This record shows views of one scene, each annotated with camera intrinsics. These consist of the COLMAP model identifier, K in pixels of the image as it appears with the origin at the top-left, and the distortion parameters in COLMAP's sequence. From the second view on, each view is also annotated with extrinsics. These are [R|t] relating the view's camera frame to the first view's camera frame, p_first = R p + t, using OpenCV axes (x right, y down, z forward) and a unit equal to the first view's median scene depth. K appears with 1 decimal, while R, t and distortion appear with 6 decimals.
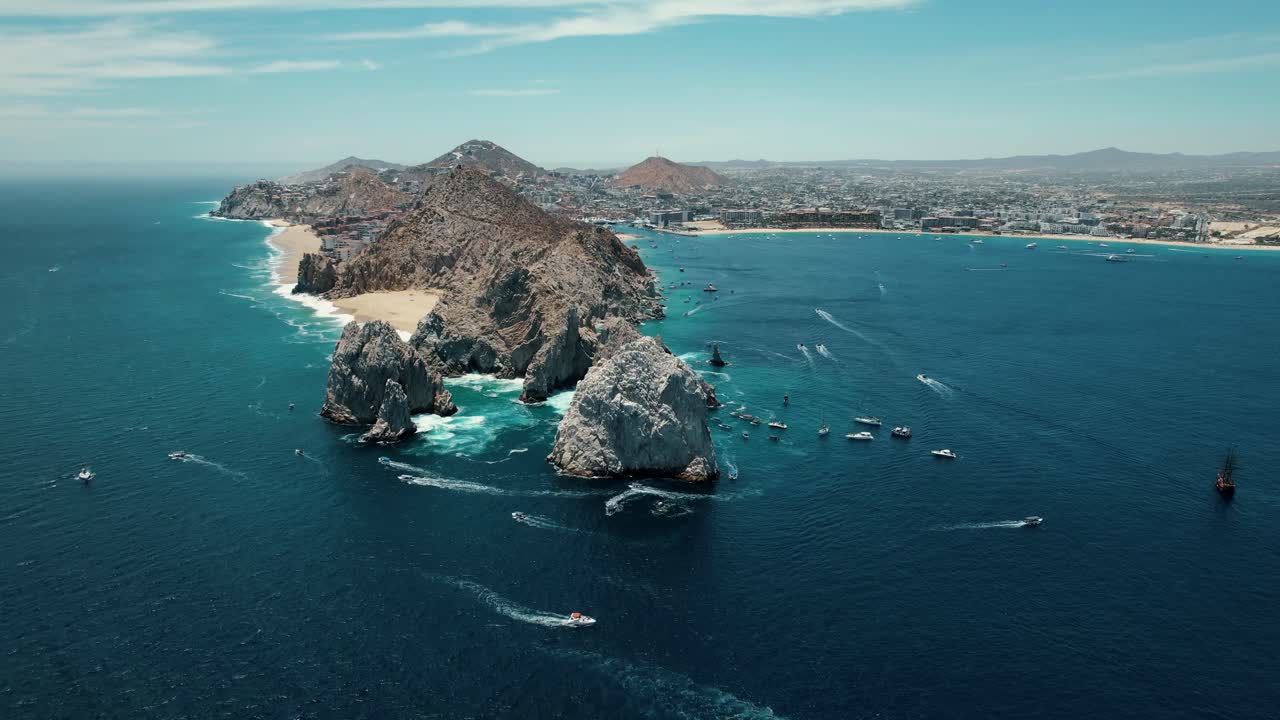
lens RADIAL K [[822.5, 0, 637.6], [0, 822.5, 354.9], [0, 0, 1]] dist [-0.077630, 0.069364]
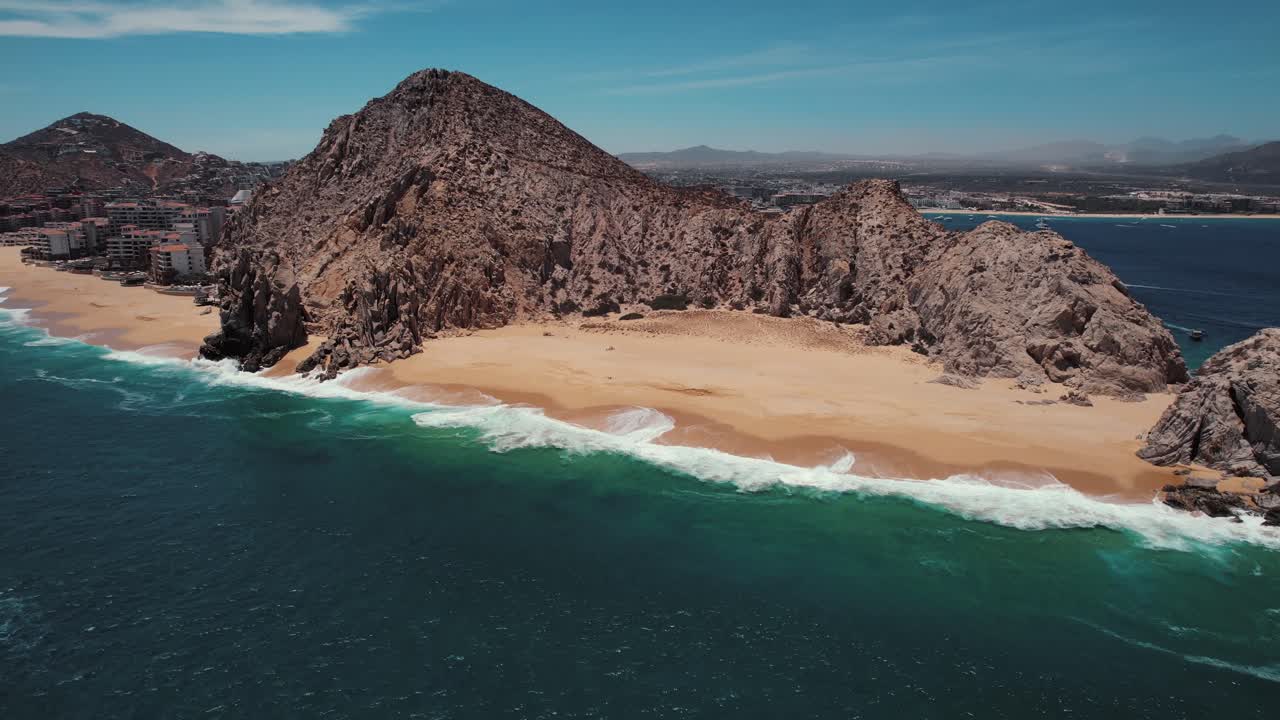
lens RADIAL K [[822.5, 0, 637.6], [0, 822.5, 354.9], [0, 0, 1]] dist [-0.077630, 0.069364]
pose [[0.890416, -0.100313, 0.443956, -0.200896], [0.100536, 0.994665, 0.023107, -0.032533], [-0.443905, 0.024058, 0.895751, 0.287686]]
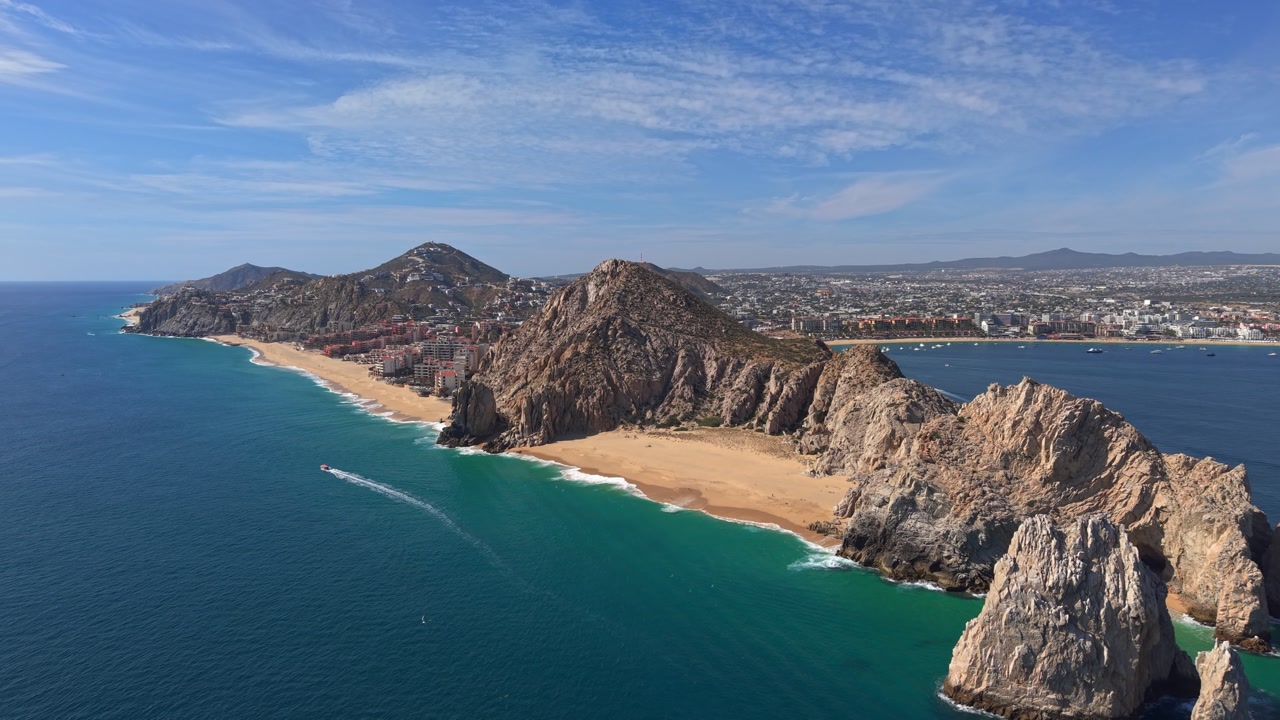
lens RADIAL K [[893.0, 0, 640.0], [0, 893.0, 360.0], [0, 0, 1]] dist [0.187948, -0.481217]
pose [[0.994222, -0.017799, 0.105858, -0.164539], [0.031743, 0.990803, -0.131537, -0.018028], [-0.102543, 0.134137, 0.985643, 0.110881]]
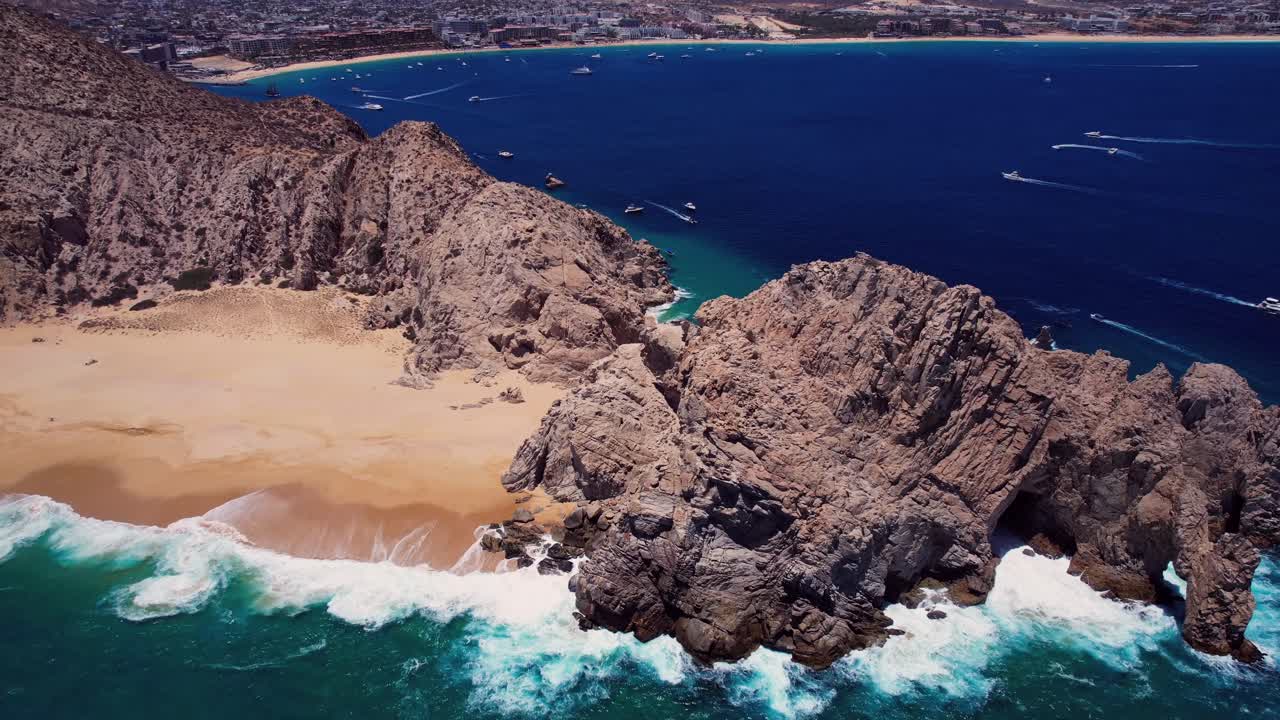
lens RADIAL K [[836.7, 0, 640.0], [0, 836.7, 360.0], [0, 0, 1]] dist [-0.083914, 0.092366]
pose [[0.742605, -0.297042, 0.600253, -0.143263], [0.157381, 0.948562, 0.274703, -0.060303], [-0.650975, -0.109528, 0.751156, 0.246547]]
